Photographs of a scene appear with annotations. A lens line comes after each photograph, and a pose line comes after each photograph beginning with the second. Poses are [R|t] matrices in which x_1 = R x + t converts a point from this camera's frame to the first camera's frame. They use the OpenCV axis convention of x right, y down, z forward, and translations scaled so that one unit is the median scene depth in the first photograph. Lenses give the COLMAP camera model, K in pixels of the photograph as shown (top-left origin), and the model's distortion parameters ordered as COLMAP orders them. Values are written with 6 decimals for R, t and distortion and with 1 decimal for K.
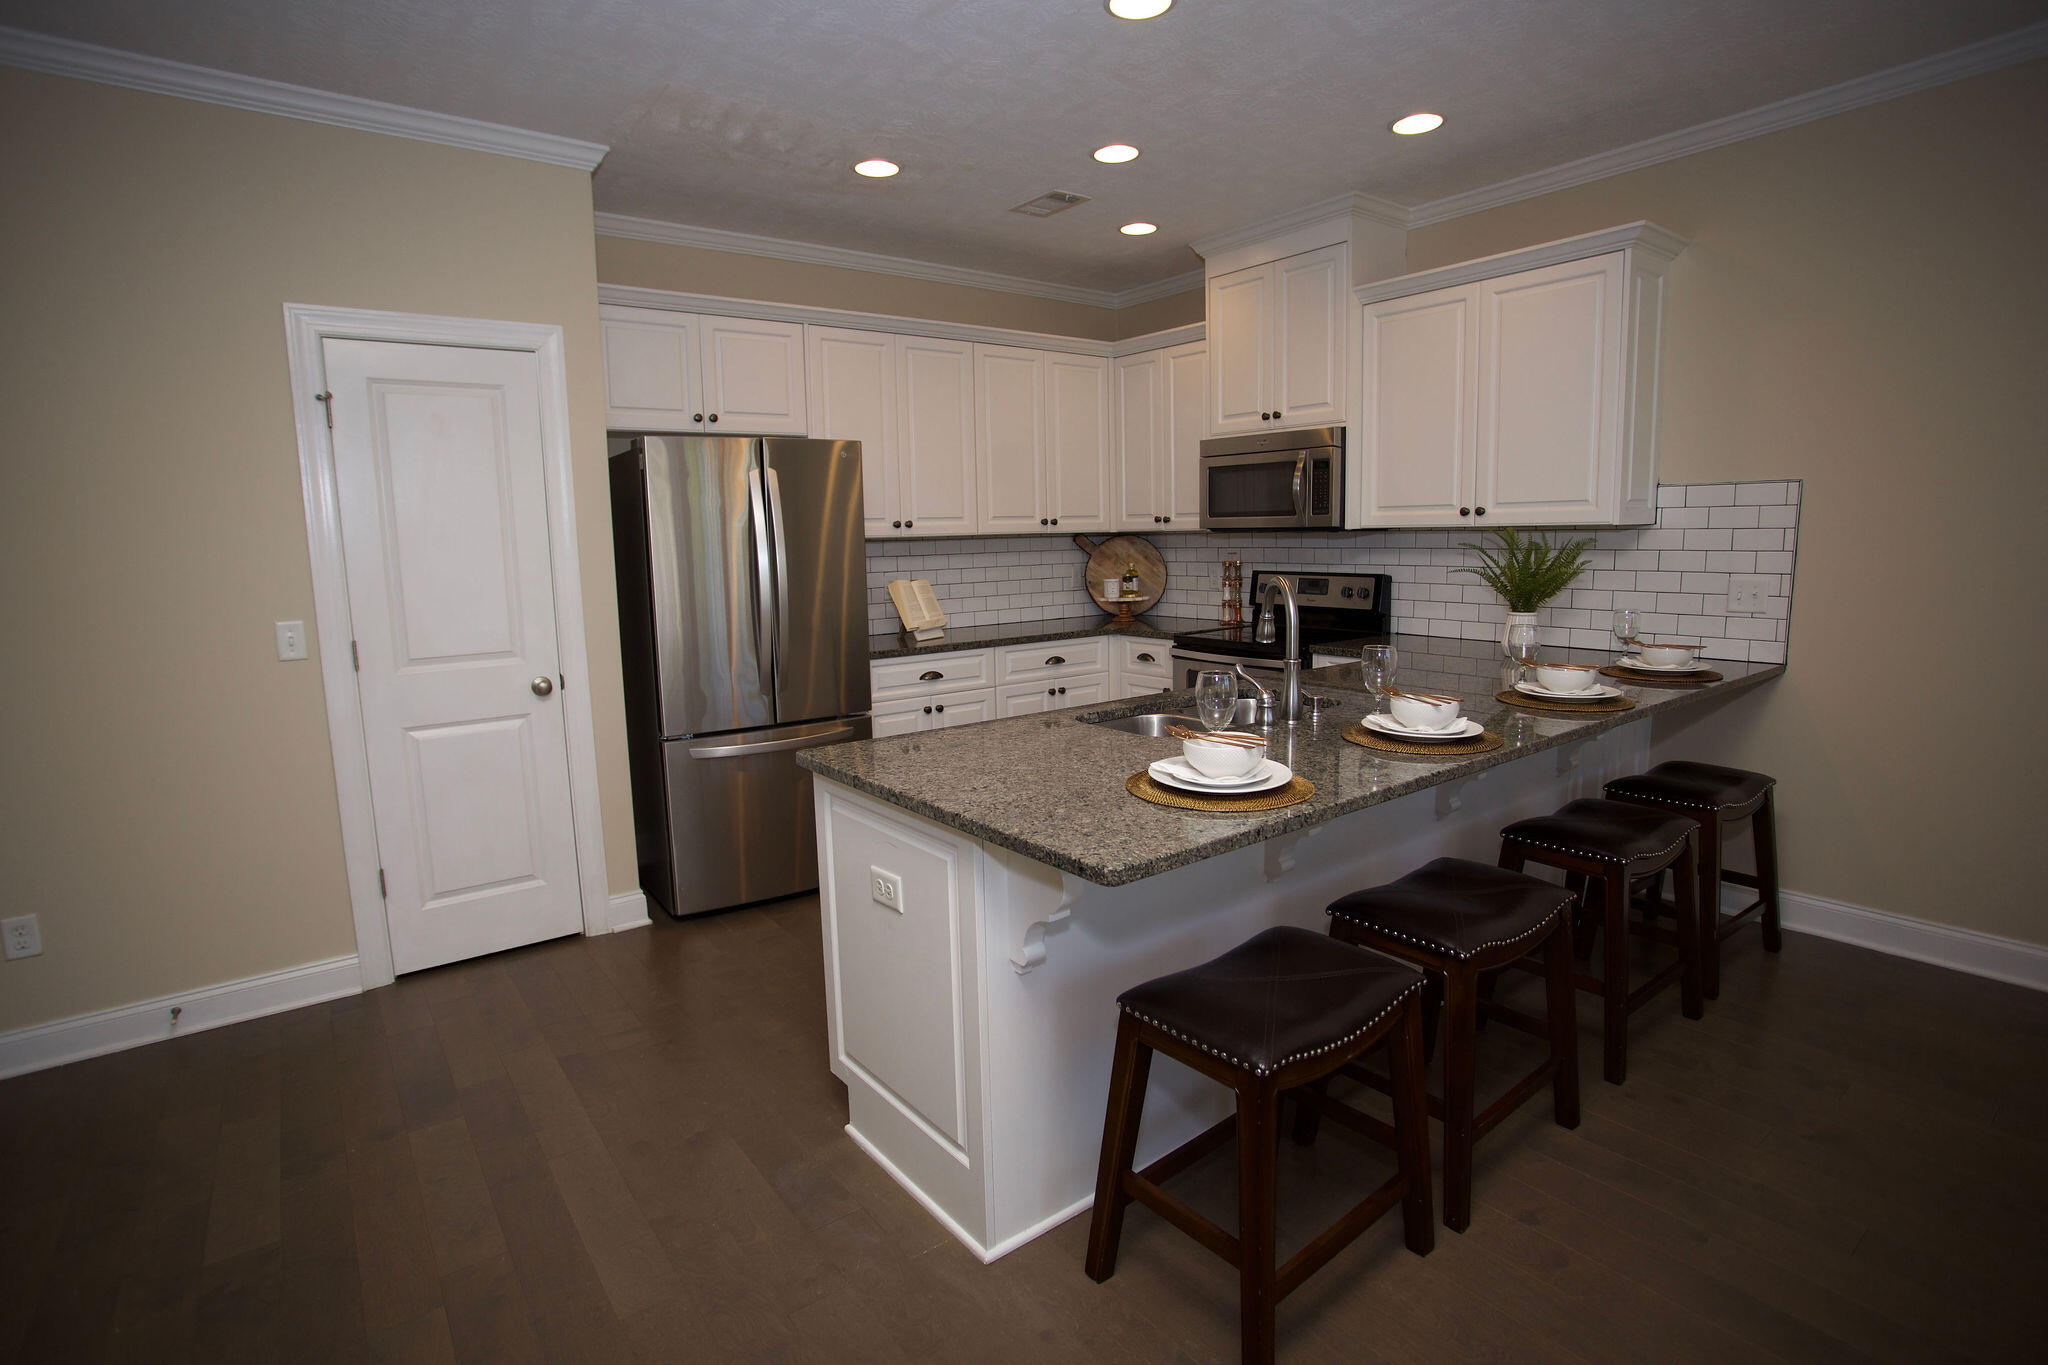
lens RADIAL K [[998.3, 0, 1008.7], [0, 998.3, 673.6], [0, 0, 1]] dist [-0.077140, 0.031972]
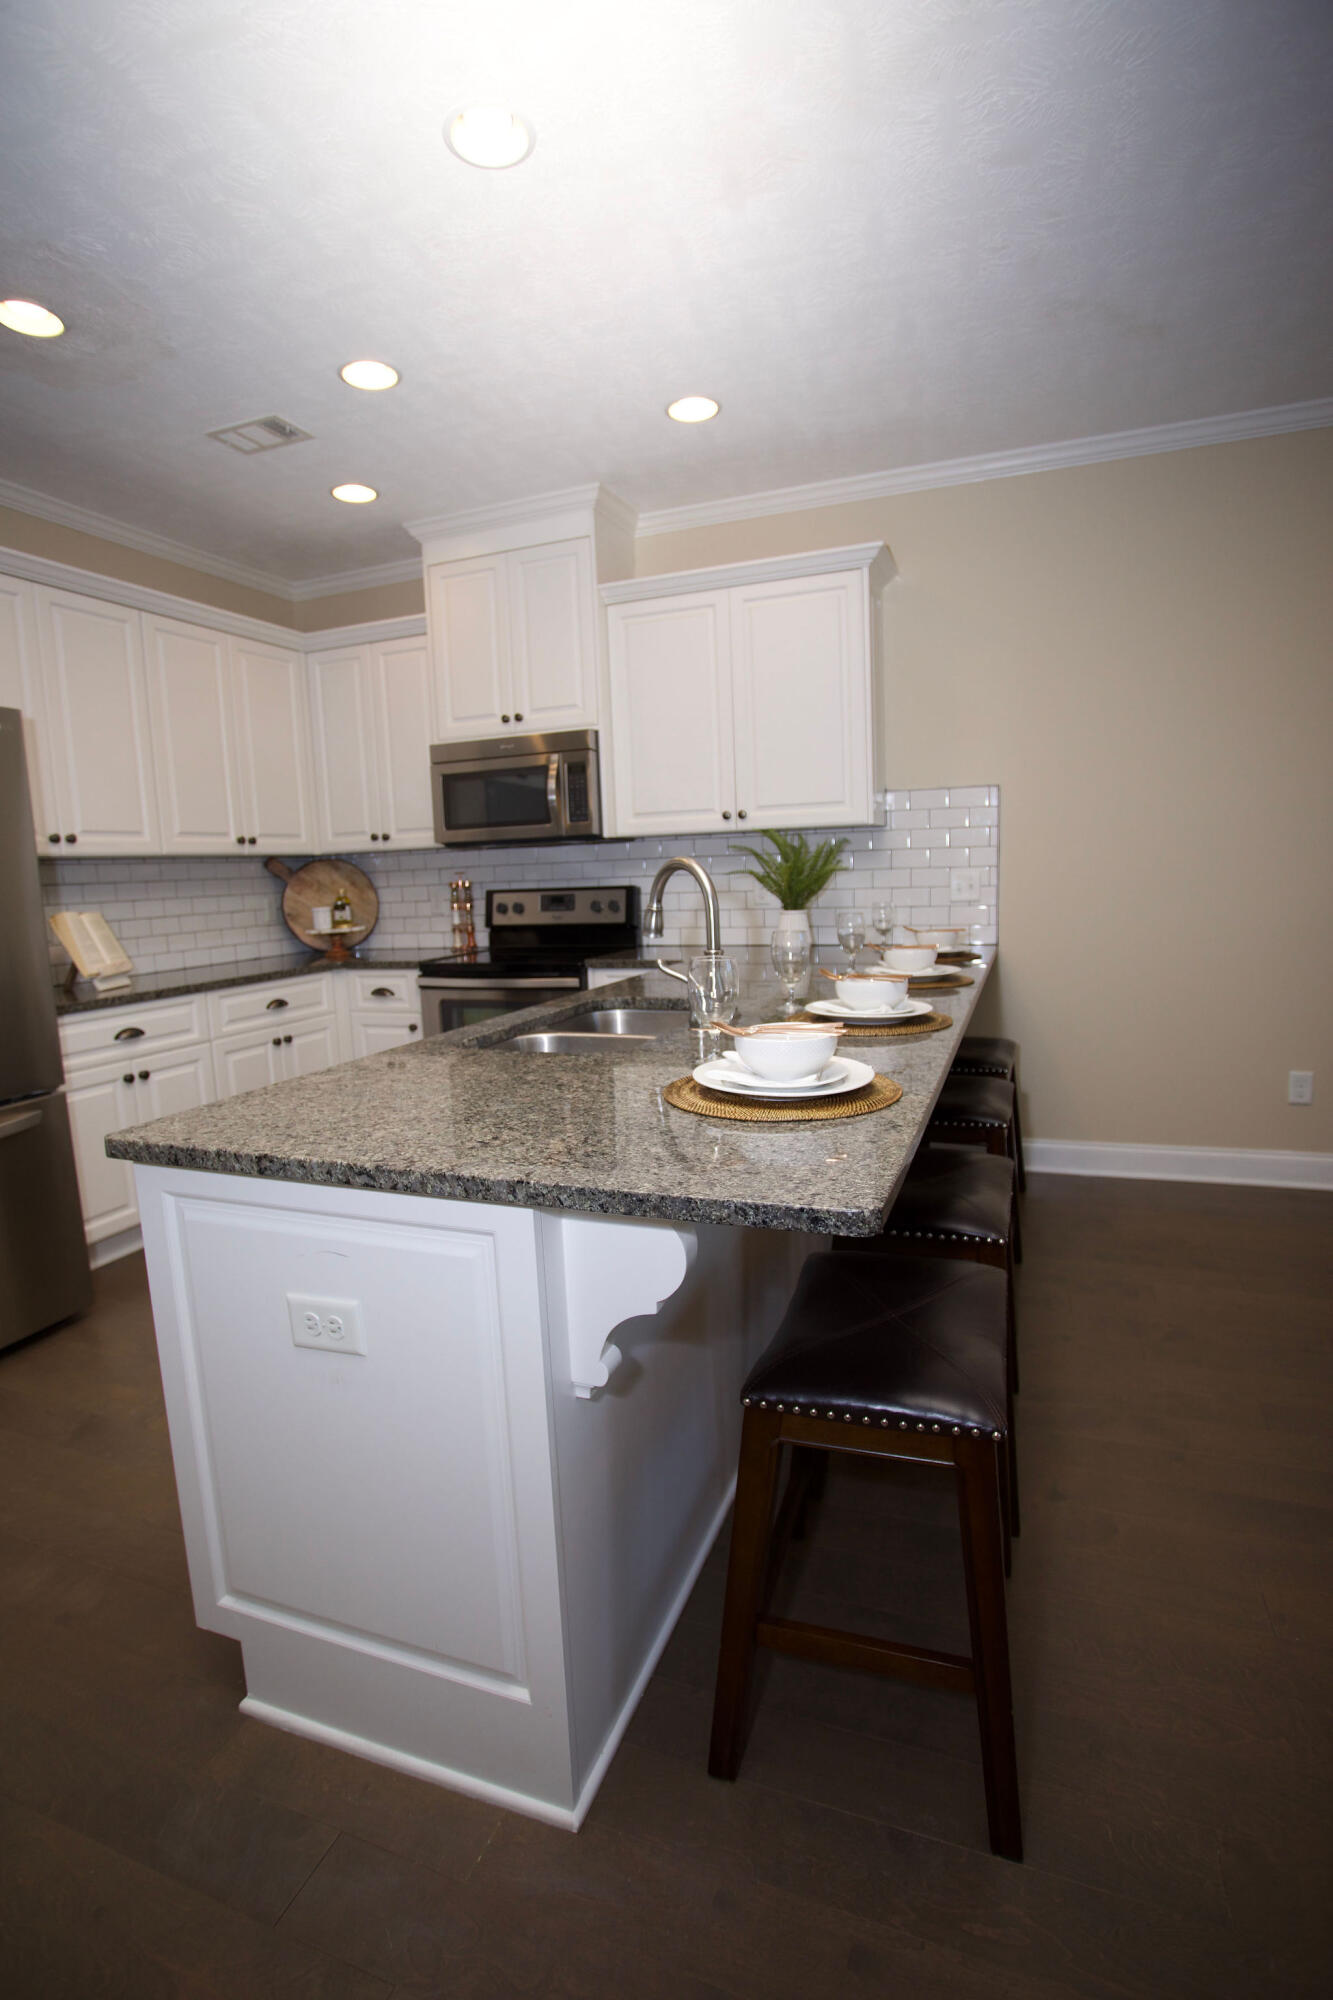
lens RADIAL K [[974.9, 0, 653.1], [0, 974.9, 1010.0], [0, 0, 1]] dist [-0.077140, 0.031972]
pose [[0.849702, -0.084799, 0.520400, -0.124201], [0.092631, 0.995640, 0.010992, 0.014211], [-0.519063, 0.038865, 0.853852, 0.179251]]
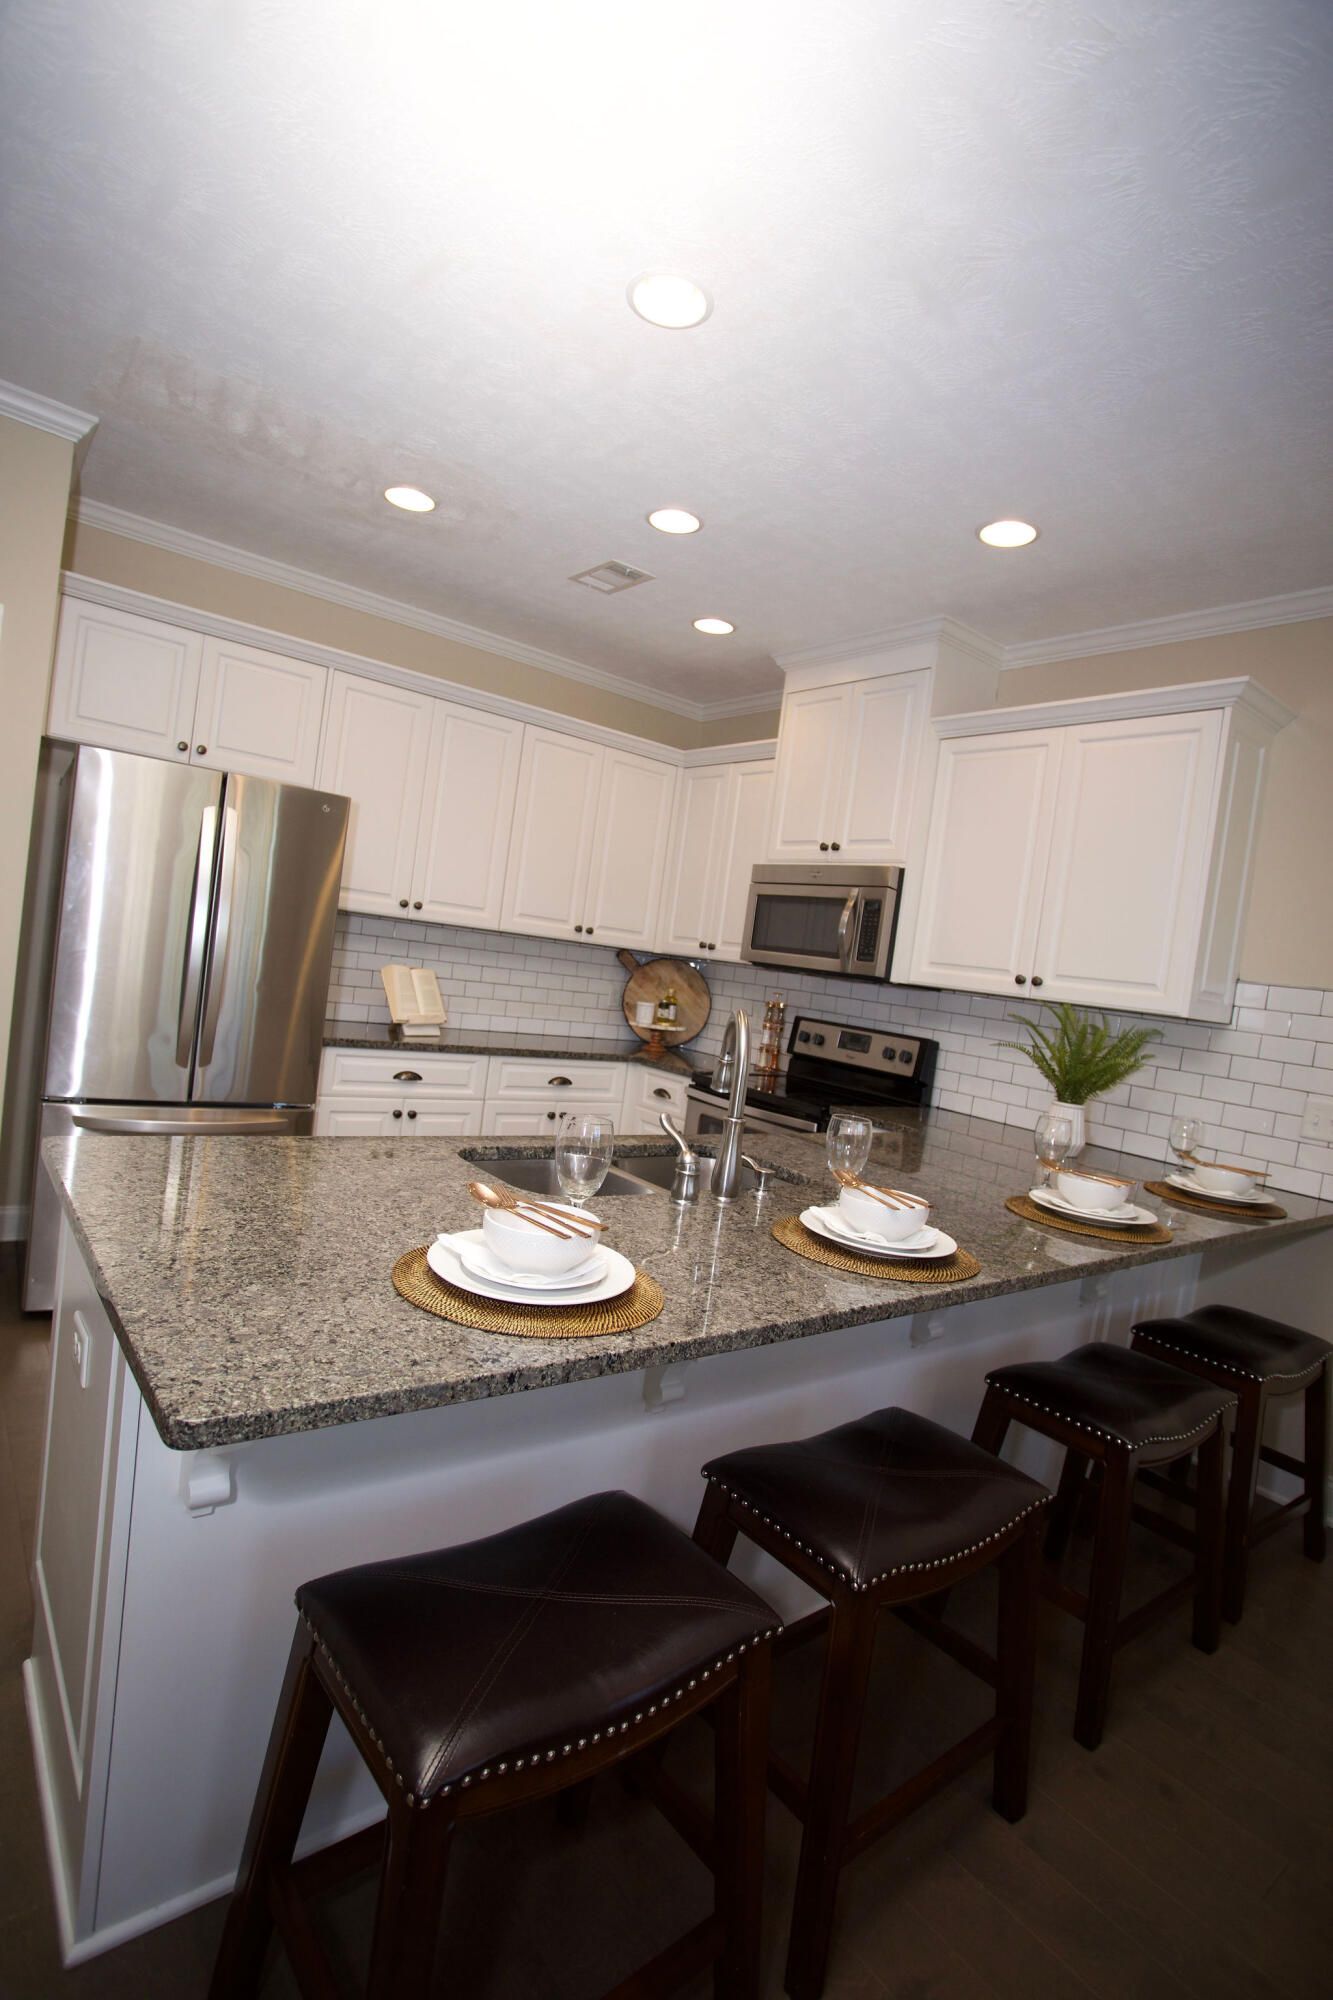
lens RADIAL K [[974.9, 0, 653.1], [0, 974.9, 1010.0], [0, 0, 1]] dist [-0.077140, 0.031972]
pose [[0.988143, 0.151609, 0.024256, 0.114569], [-0.148853, 0.984690, -0.090708, -0.010844], [-0.037637, 0.086022, 0.995582, 0.145802]]
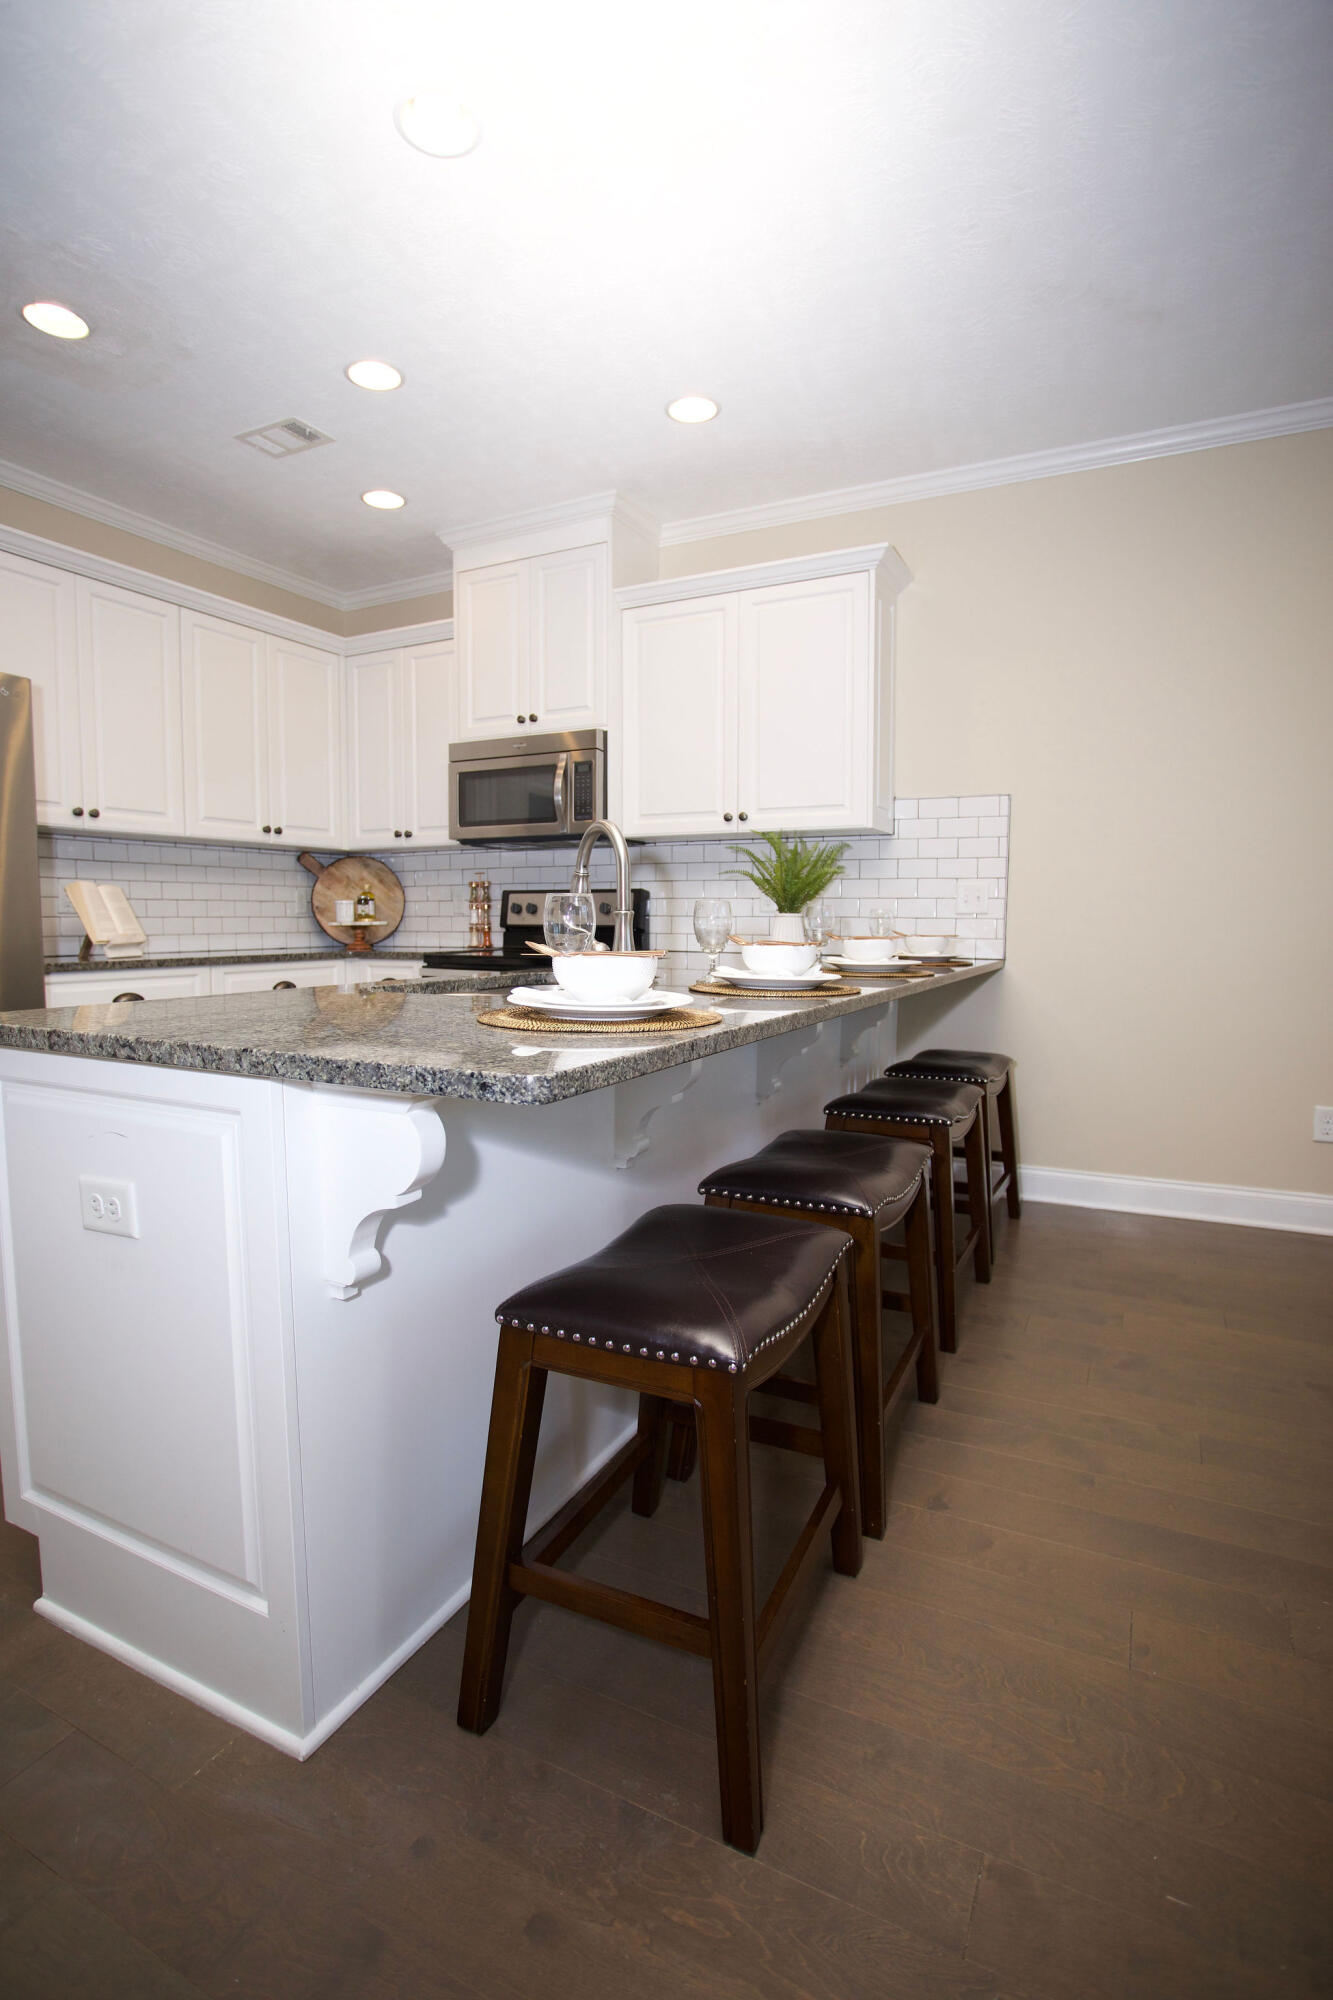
lens RADIAL K [[975.9, 0, 652.1], [0, 975.9, 1009.4], [0, 0, 1]] dist [-0.076984, 0.032977]
pose [[0.899779, -0.014895, 0.436092, -0.036556], [0.037471, 0.998363, -0.043214, 0.064244], [-0.434735, 0.055224, 0.898864, 0.140858]]
